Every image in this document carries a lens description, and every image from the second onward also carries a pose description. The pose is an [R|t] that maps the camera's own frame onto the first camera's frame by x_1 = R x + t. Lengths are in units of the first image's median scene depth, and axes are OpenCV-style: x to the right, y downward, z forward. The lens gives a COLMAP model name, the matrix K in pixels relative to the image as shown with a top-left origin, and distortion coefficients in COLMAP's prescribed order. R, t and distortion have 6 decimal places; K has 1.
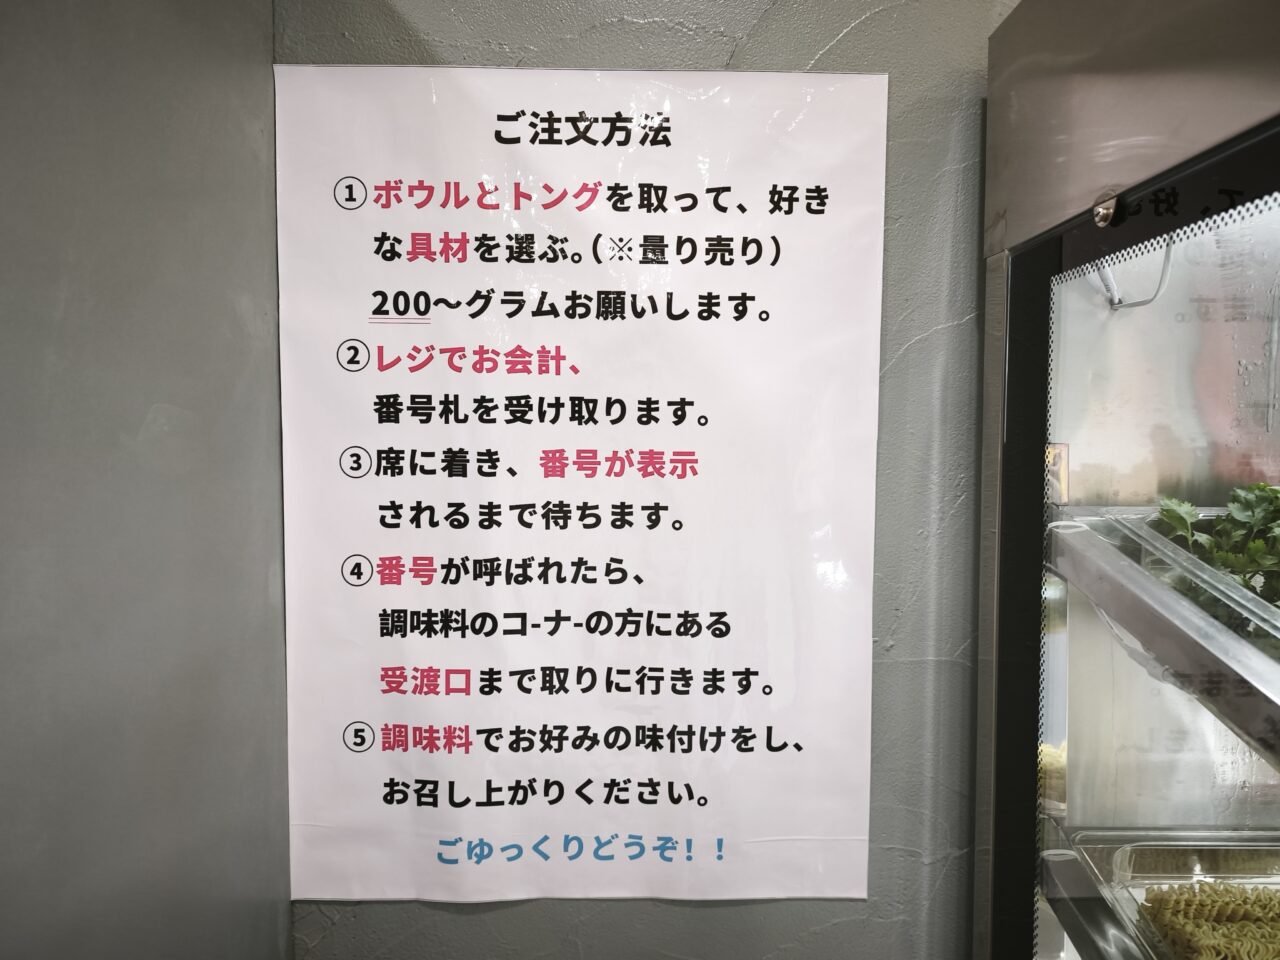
lens RADIAL K [[983.4, 0, 639.1], [0, 983.4, 480.6], [0, 0, 1]] dist [-0.008923, -0.003729]
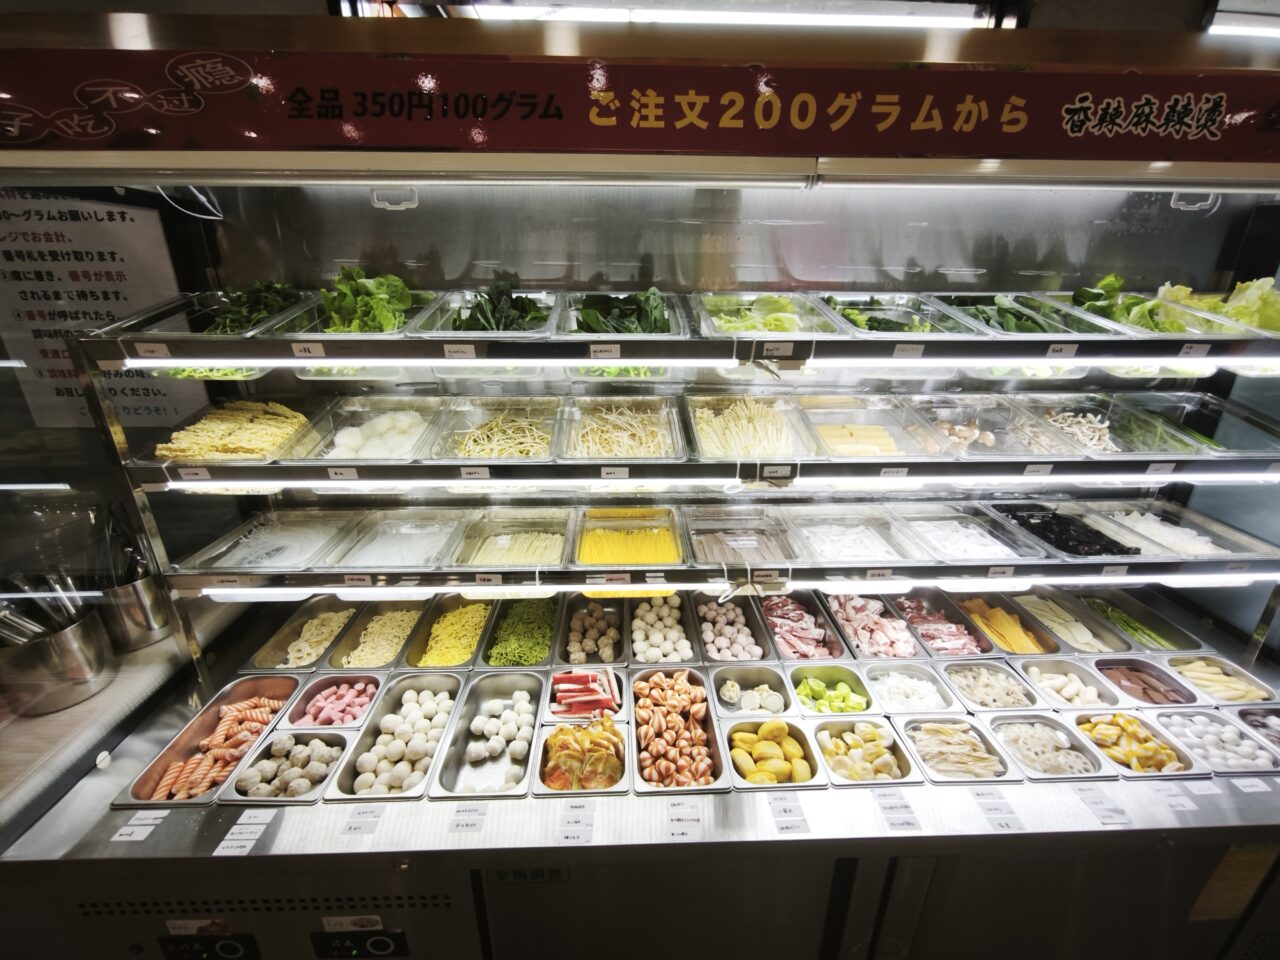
lens RADIAL K [[560.3, 0, 639.9], [0, 560.3, 480.2], [0, 0, 1]] dist [-0.003167, -0.000652]
pose [[0.999910, -0.003592, 0.012957, 1.535728], [-0.000673, 0.949073, 0.315055, 0.033623], [-0.013429, -0.315035, 0.948985, -0.748658]]
